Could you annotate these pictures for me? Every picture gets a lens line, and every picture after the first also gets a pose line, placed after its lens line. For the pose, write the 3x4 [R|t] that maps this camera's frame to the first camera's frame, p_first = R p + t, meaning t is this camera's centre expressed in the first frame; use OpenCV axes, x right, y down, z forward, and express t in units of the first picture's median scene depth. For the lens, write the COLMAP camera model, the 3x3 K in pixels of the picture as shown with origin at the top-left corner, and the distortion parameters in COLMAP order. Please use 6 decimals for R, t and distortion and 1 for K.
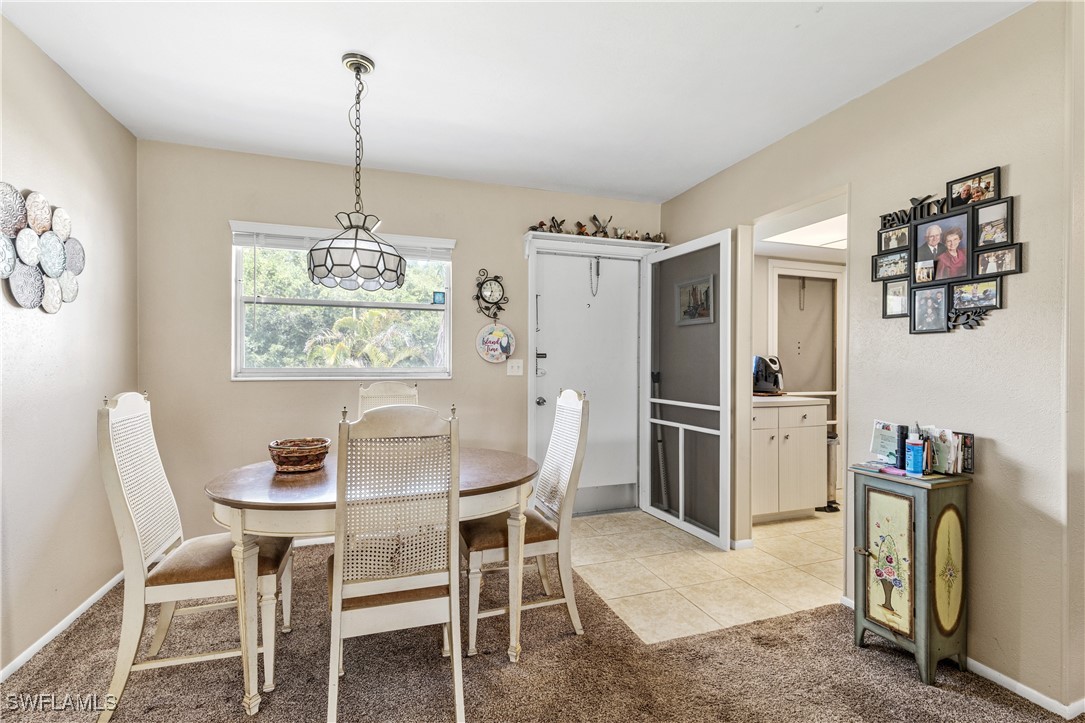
lens RADIAL K [[491.1, 0, 541.0], [0, 491.1, 367.3], [0, 0, 1]] dist [0.008753, -0.002953]
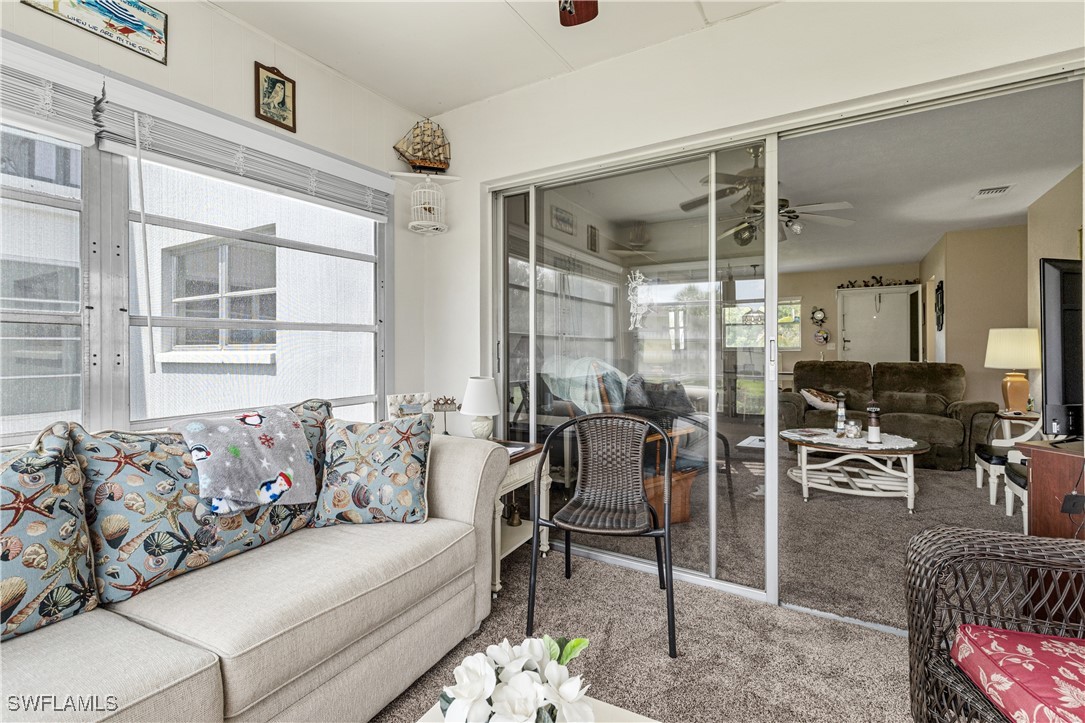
lens RADIAL K [[491.1, 0, 551.7], [0, 491.1, 352.8], [0, 0, 1]] dist [0.008753, -0.002953]
pose [[0.648199, -0.001872, -0.761468, 0.933803], [-0.006059, 0.999953, -0.007617, 0.061121], [0.761447, 0.009551, 0.648157, -1.657455]]
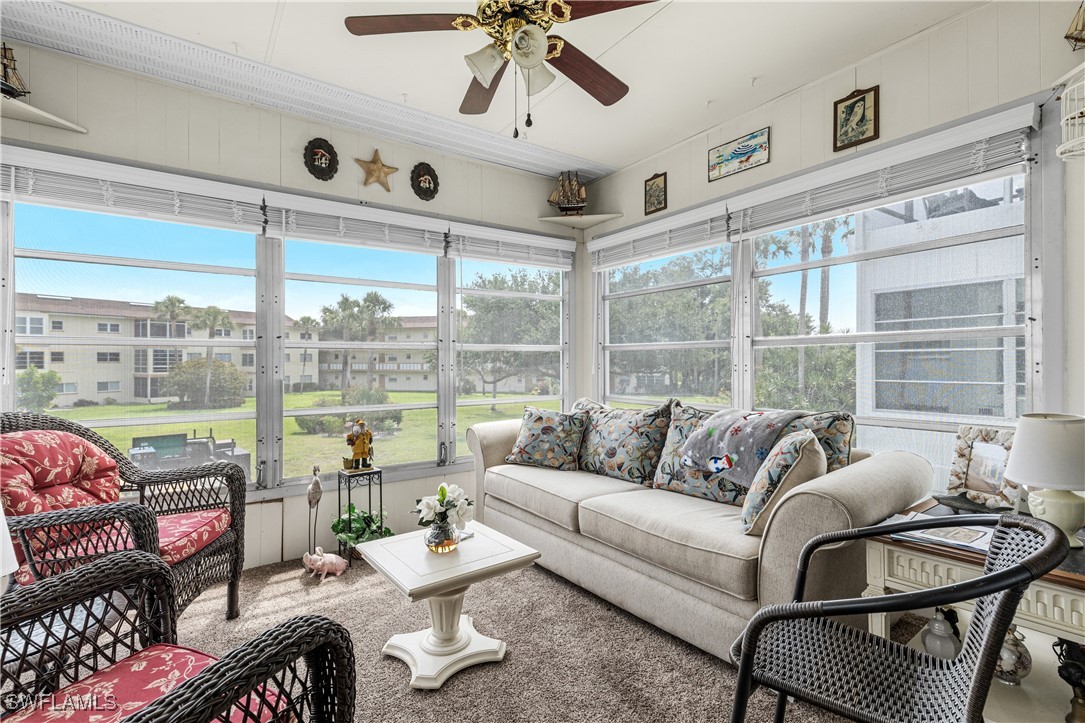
lens RADIAL K [[491.1, 0, 532.7], [0, 491.1, 358.9], [0, 0, 1]] dist [0.008753, -0.002953]
pose [[-0.960356, 0.000110, -0.278777, 0.823089], [-0.002655, 0.999951, 0.009541, 0.046072], [0.278764, 0.009903, -0.960308, -1.022586]]
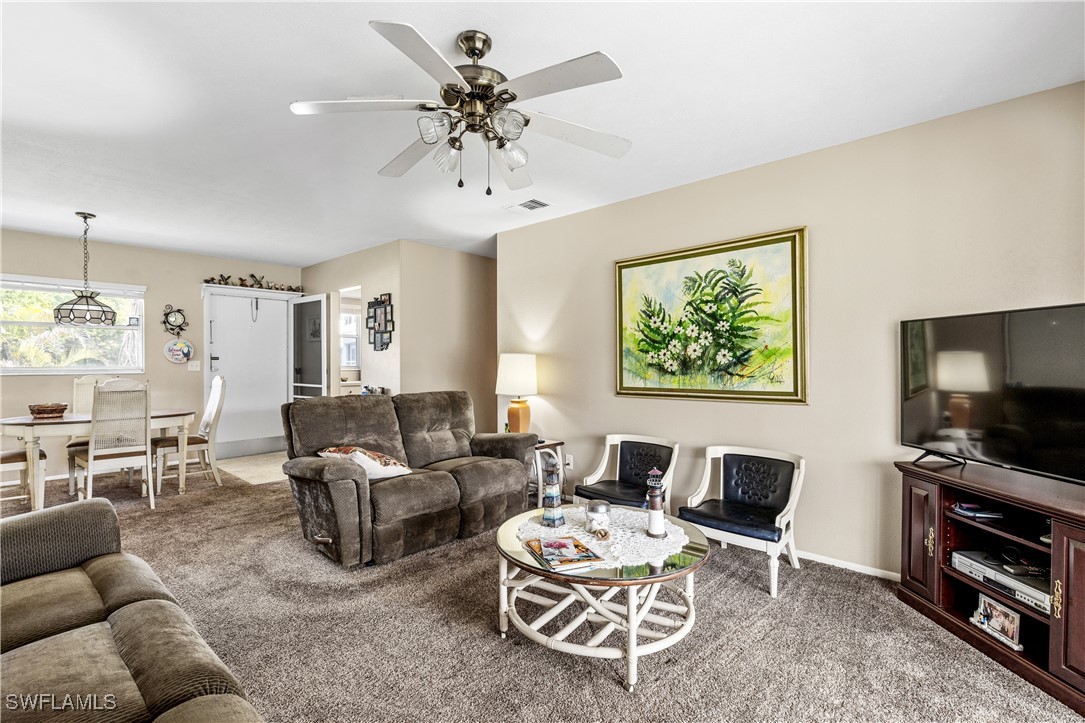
lens RADIAL K [[491.1, 0, 541.4], [0, 491.1, 364.1], [0, 0, 1]] dist [0.008753, -0.002953]
pose [[0.875097, -0.007305, 0.483892, 0.172243], [0.009593, 0.999951, -0.002254, 0.009580], [-0.483852, 0.006615, 0.875125, -1.030769]]
